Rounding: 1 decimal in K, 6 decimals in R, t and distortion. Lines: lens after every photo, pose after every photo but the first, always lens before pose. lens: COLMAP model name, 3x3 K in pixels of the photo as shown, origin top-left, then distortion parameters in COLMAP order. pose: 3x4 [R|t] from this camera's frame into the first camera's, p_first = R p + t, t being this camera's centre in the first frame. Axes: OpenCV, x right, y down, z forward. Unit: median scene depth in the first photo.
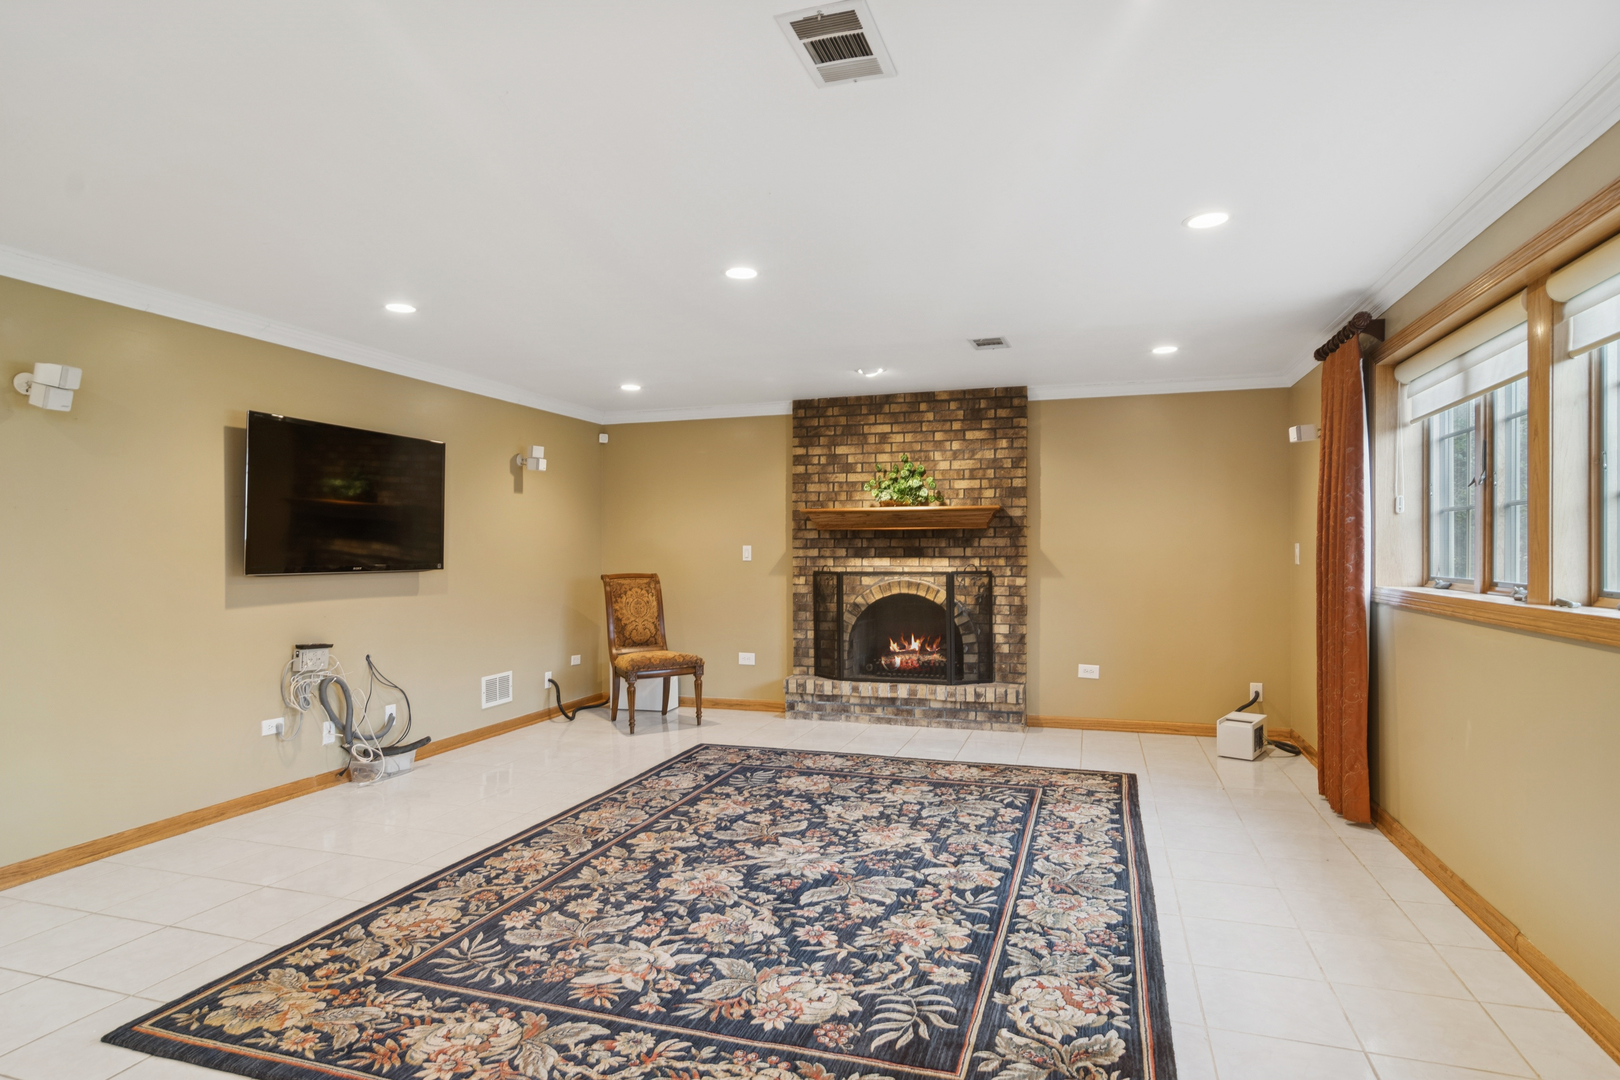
lens RADIAL K [[875.8, 0, 812.8], [0, 875.8, 543.4], [0, 0, 1]] dist [0.007892, 0.000712]
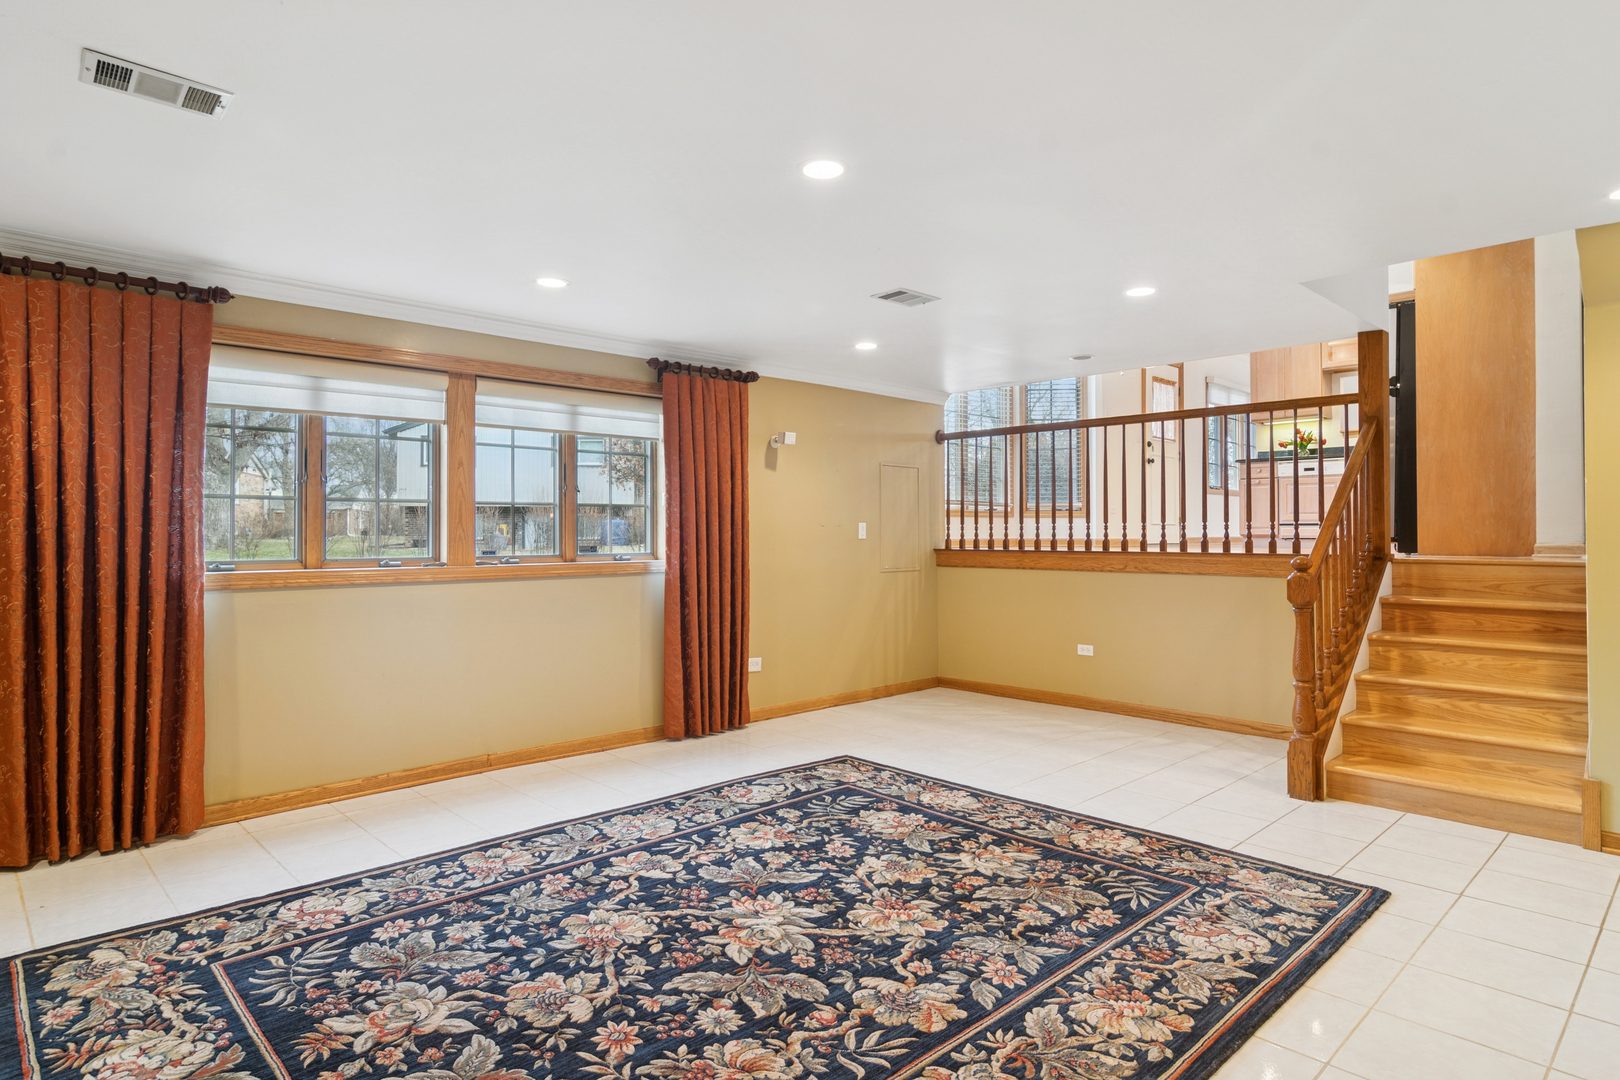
lens RADIAL K [[875.8, 0, 808.8], [0, 875.8, 536.5], [0, 0, 1]] dist [0.007892, 0.000712]
pose [[-0.882420, 0.003666, 0.470448, -0.471675], [0.001647, 0.999988, -0.004702, 0.018367], [-0.470460, -0.003374, -0.882415, 1.861659]]
